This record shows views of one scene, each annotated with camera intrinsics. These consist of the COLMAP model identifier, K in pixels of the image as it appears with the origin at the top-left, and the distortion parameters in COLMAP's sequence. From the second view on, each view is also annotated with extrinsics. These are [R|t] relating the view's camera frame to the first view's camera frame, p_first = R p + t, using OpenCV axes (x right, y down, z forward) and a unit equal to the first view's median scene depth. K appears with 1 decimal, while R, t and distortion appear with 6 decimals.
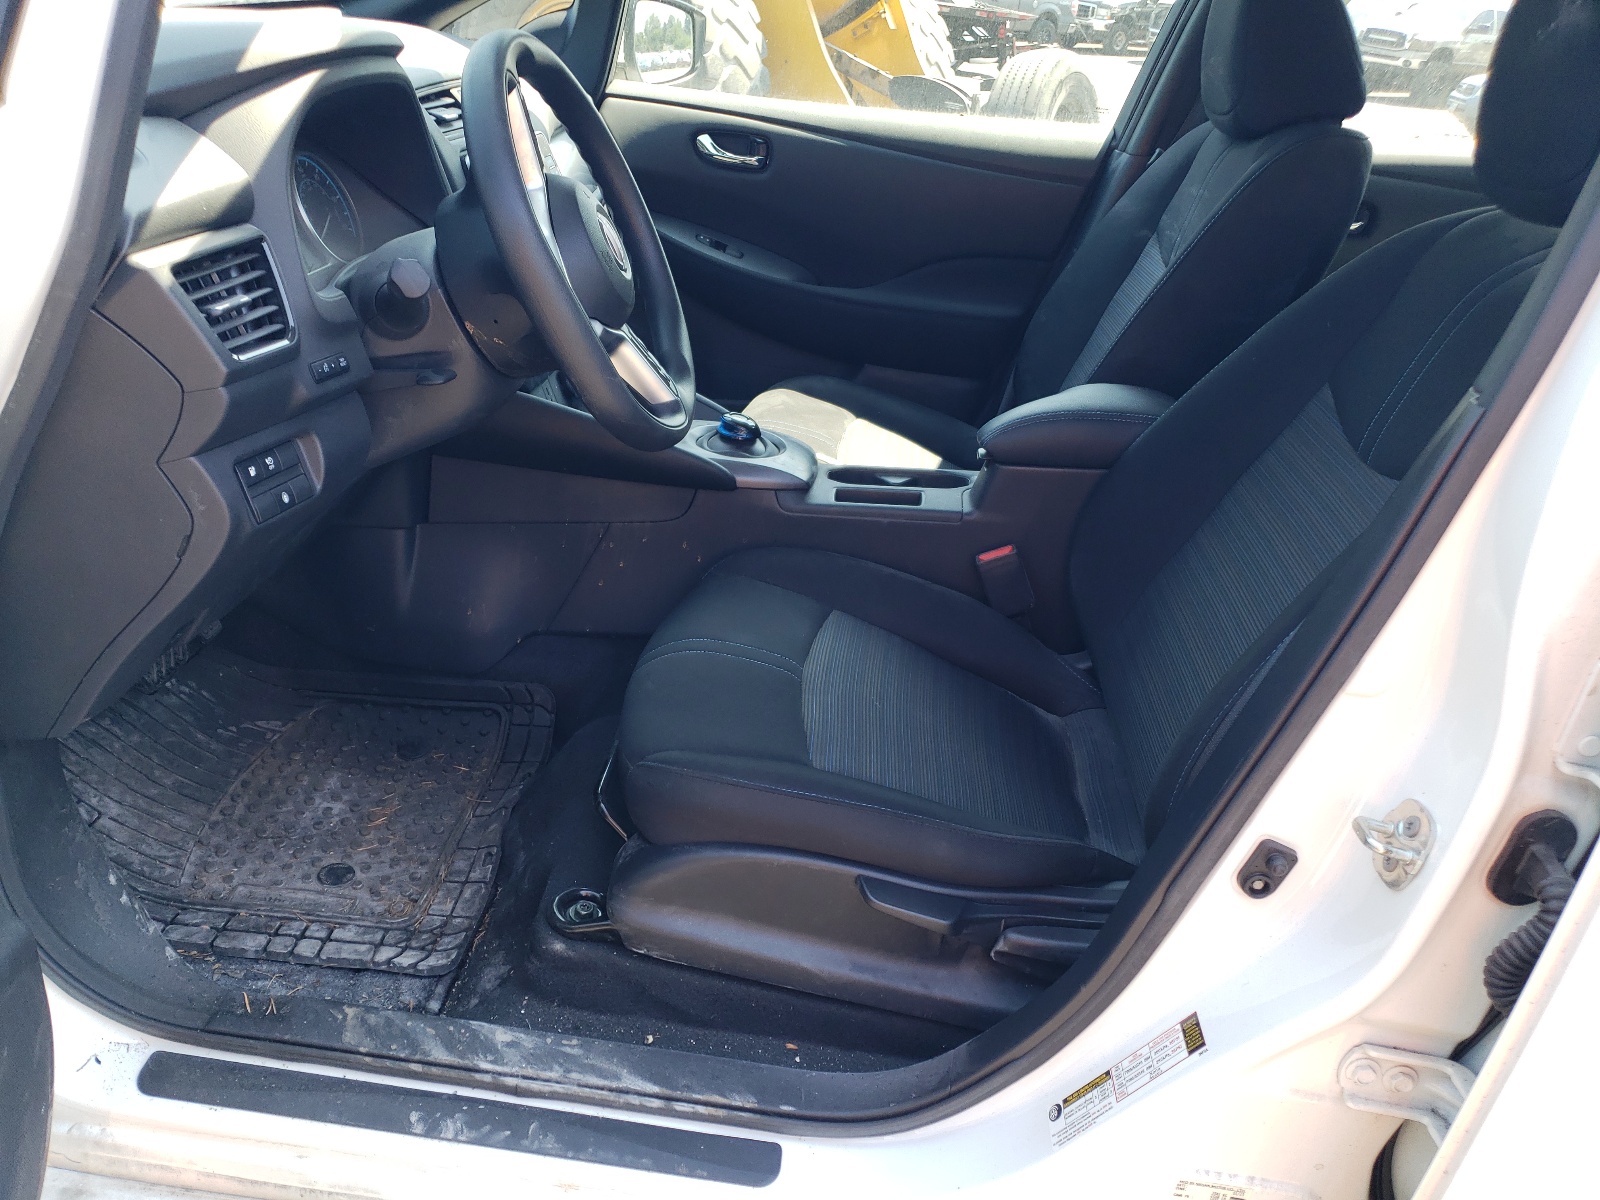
lens RADIAL K [[1211.8, 0, 800.0], [0, 1211.8, 600.0], [0, 0, 1]] dist [0.014549, 0.009900]
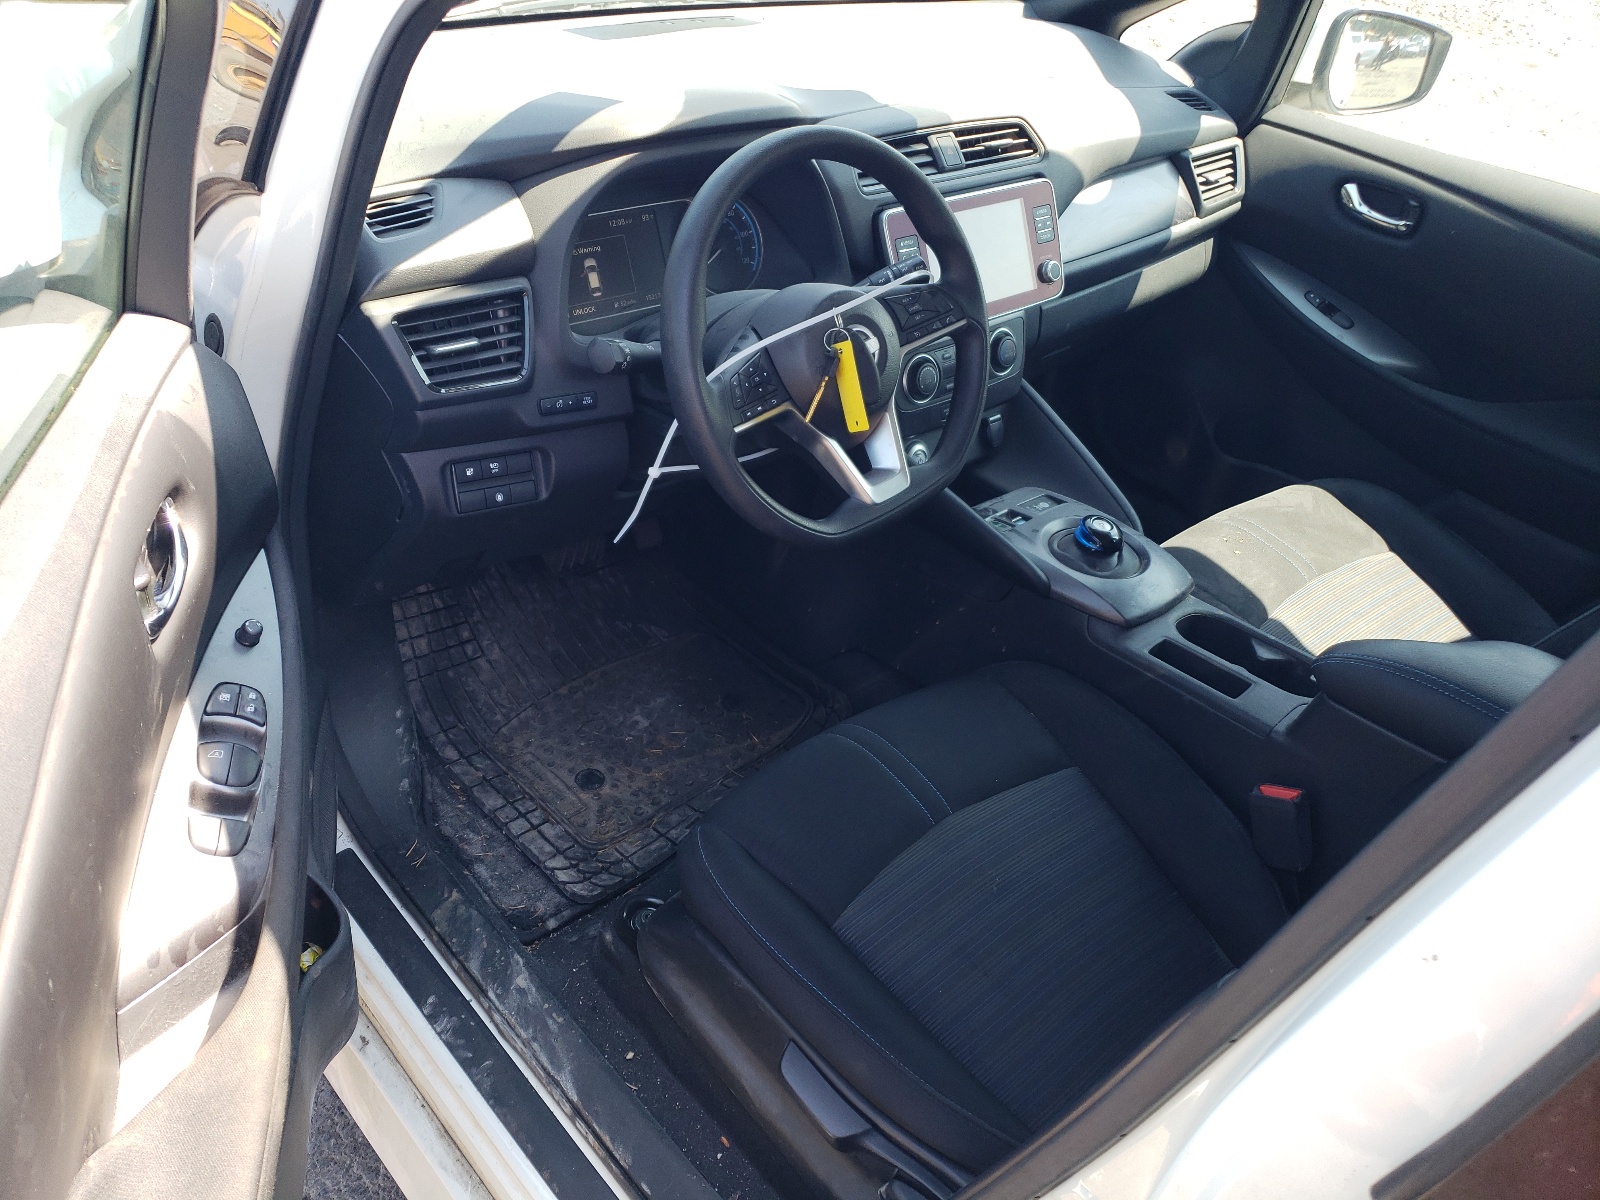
lens RADIAL K [[1211.8, 0, 800.0], [0, 1211.8, 600.0], [0, 0, 1]] dist [0.014549, 0.009900]
pose [[0.745188, 0.378703, -0.548889, 0.403045], [-0.337661, 0.924065, 0.179135, -0.247118], [0.575048, 0.051849, 0.816475, 0.153658]]
